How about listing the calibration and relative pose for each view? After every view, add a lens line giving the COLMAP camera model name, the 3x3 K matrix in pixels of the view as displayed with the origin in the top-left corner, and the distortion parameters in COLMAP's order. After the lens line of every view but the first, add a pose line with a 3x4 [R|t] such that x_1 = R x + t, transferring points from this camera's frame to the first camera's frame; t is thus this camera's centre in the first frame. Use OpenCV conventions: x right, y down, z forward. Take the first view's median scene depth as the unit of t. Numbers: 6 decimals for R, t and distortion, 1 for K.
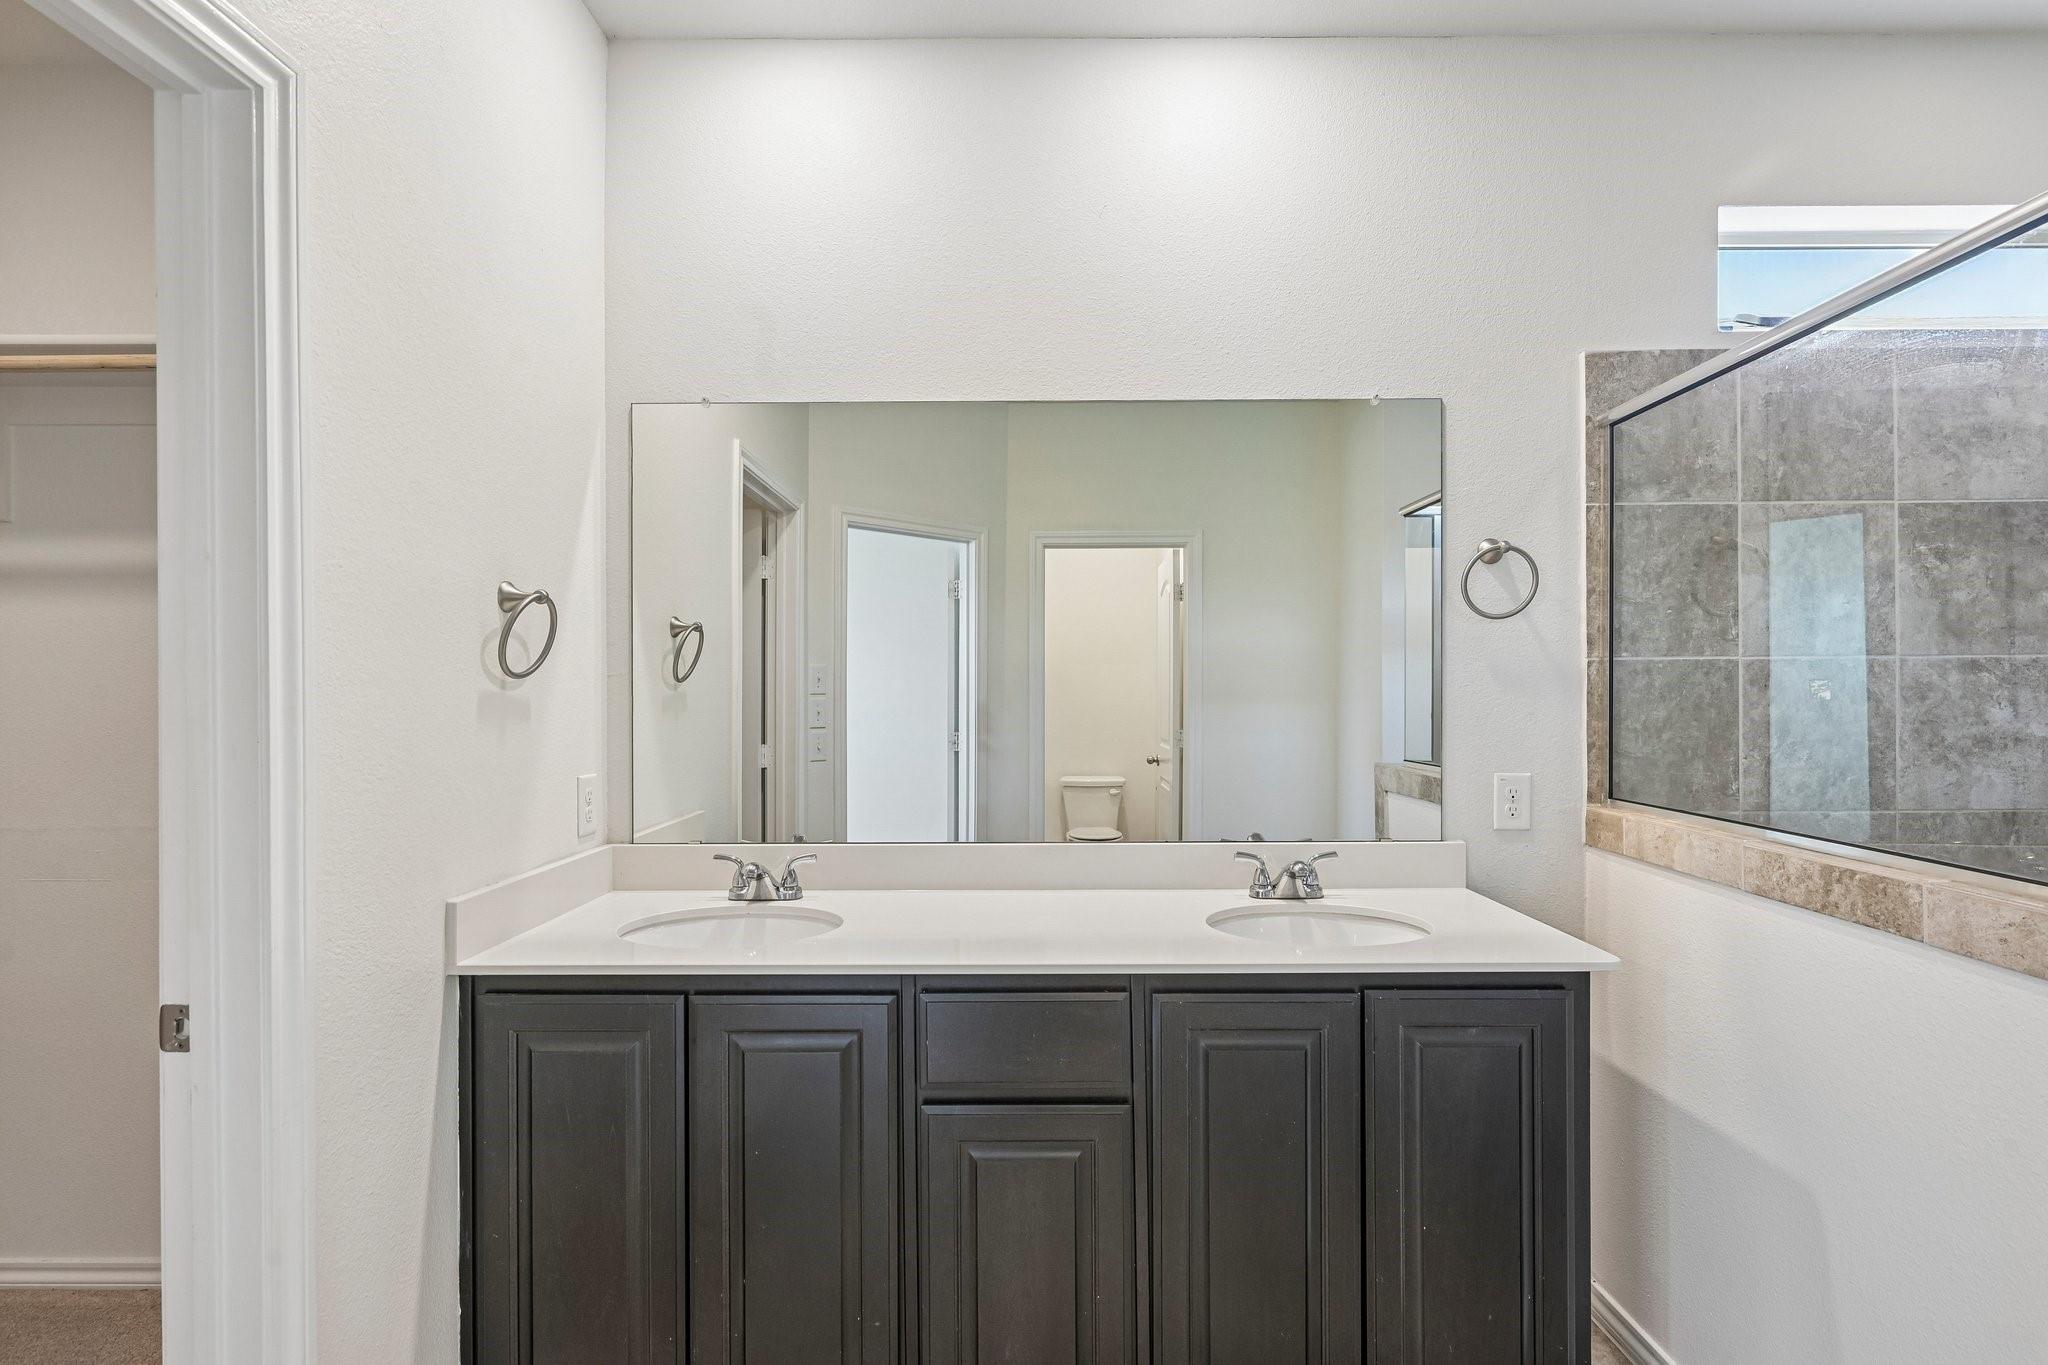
lens RADIAL K [[792.5, 0, 1025.7], [0, 792.5, 691.3], [0, 0, 1]] dist [0.000935, 0.000202]
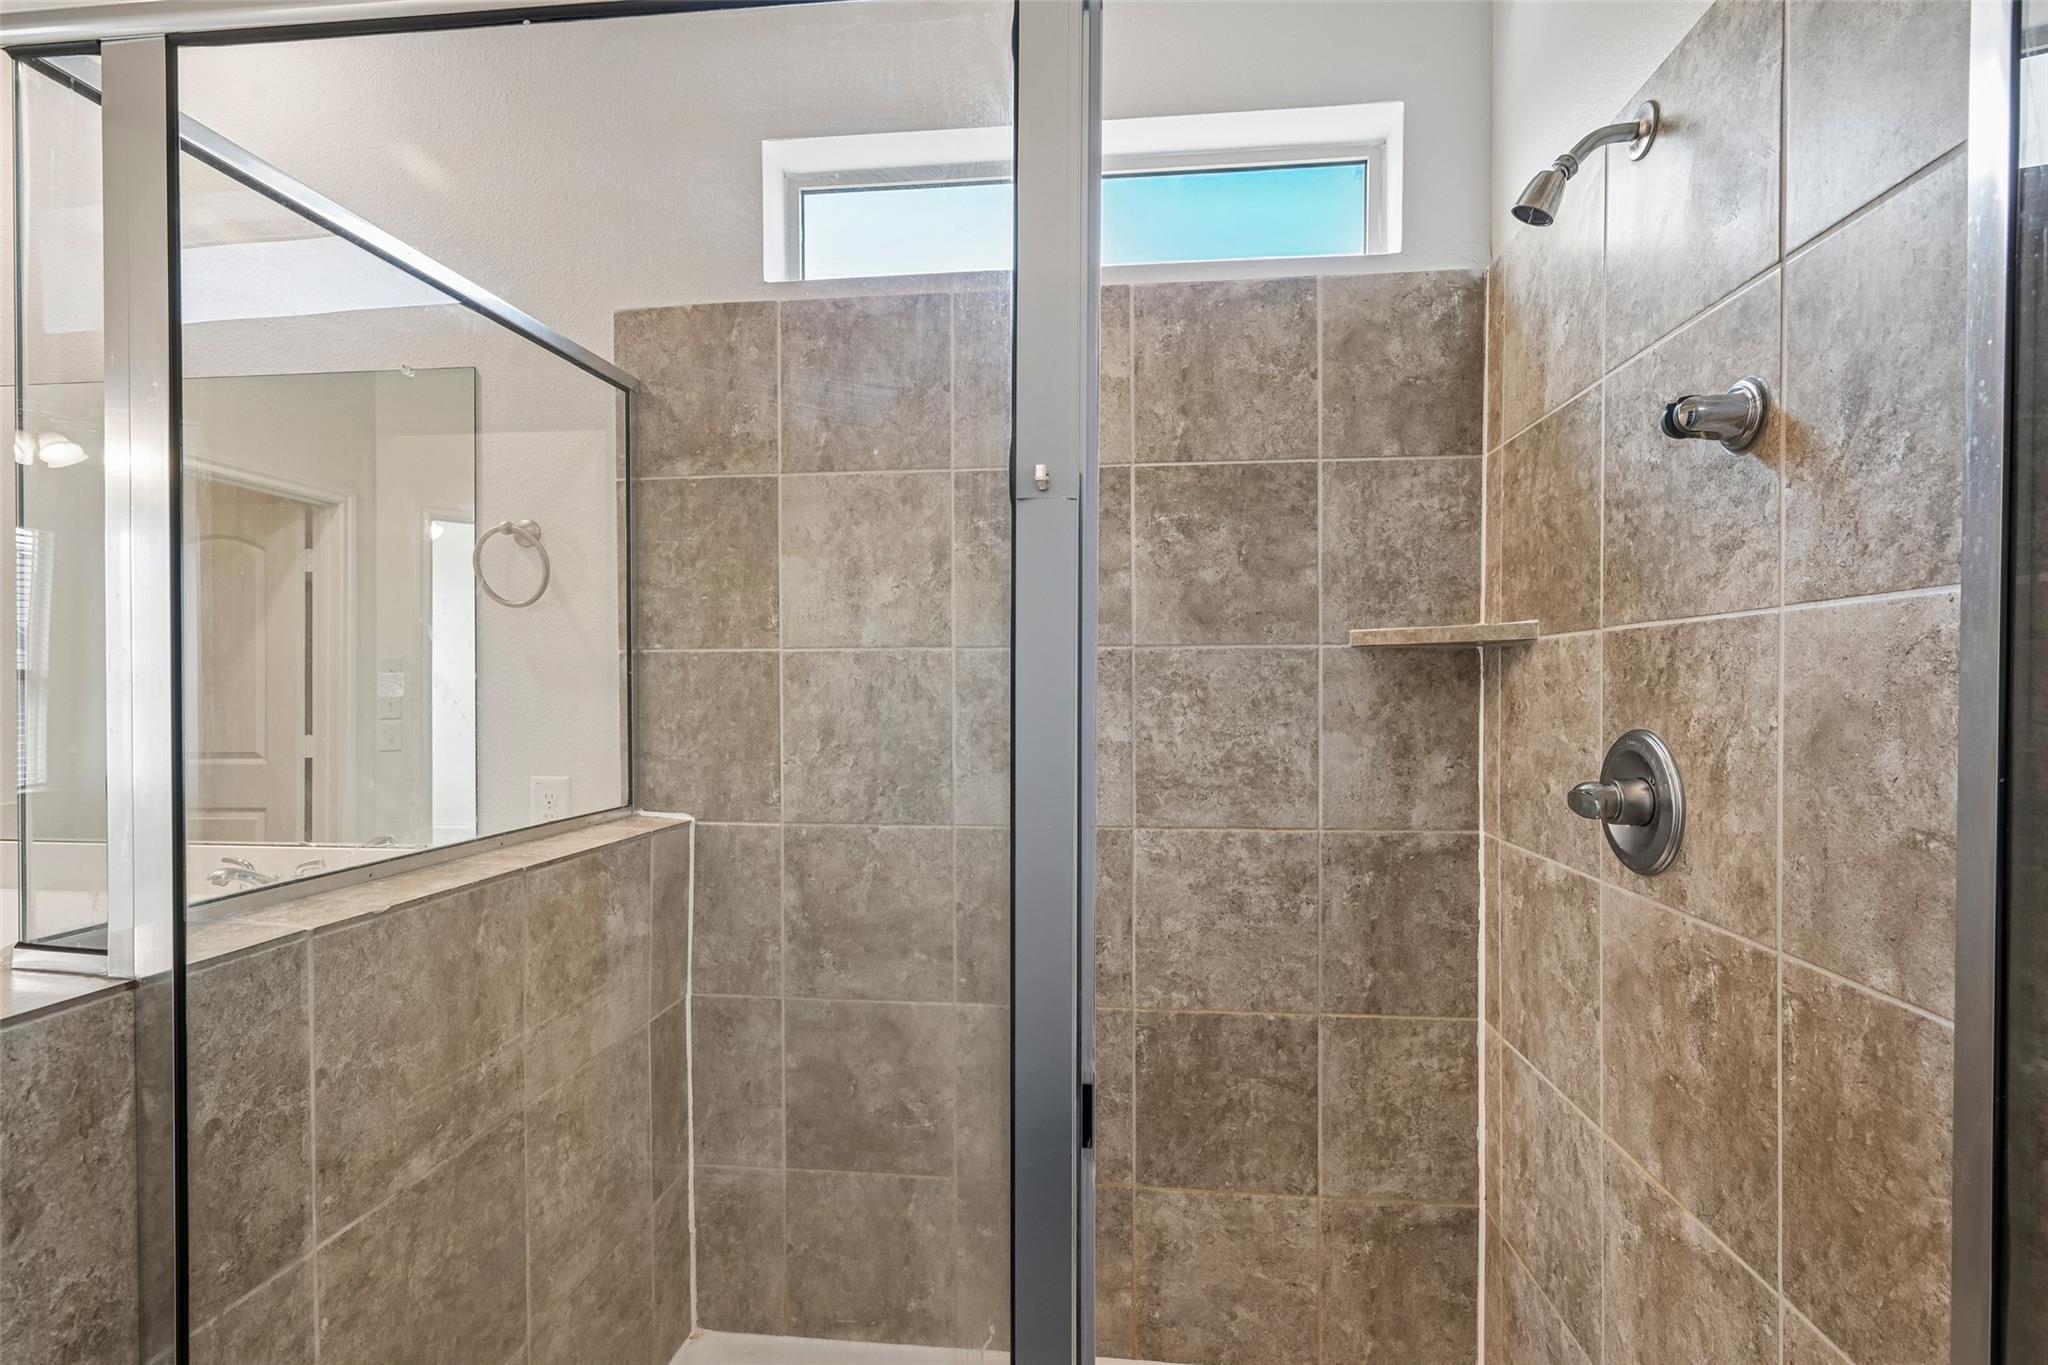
lens RADIAL K [[929.1, 0, 1027.9], [0, 929.1, 680.6], [0, 0, 1]] dist [0.002197, 0.000336]
pose [[0.995306, 0.002690, -0.096743, 1.275503], [-0.002769, 0.999996, -0.000676, -0.007893], [0.096741, 0.000941, 0.995309, -0.005367]]
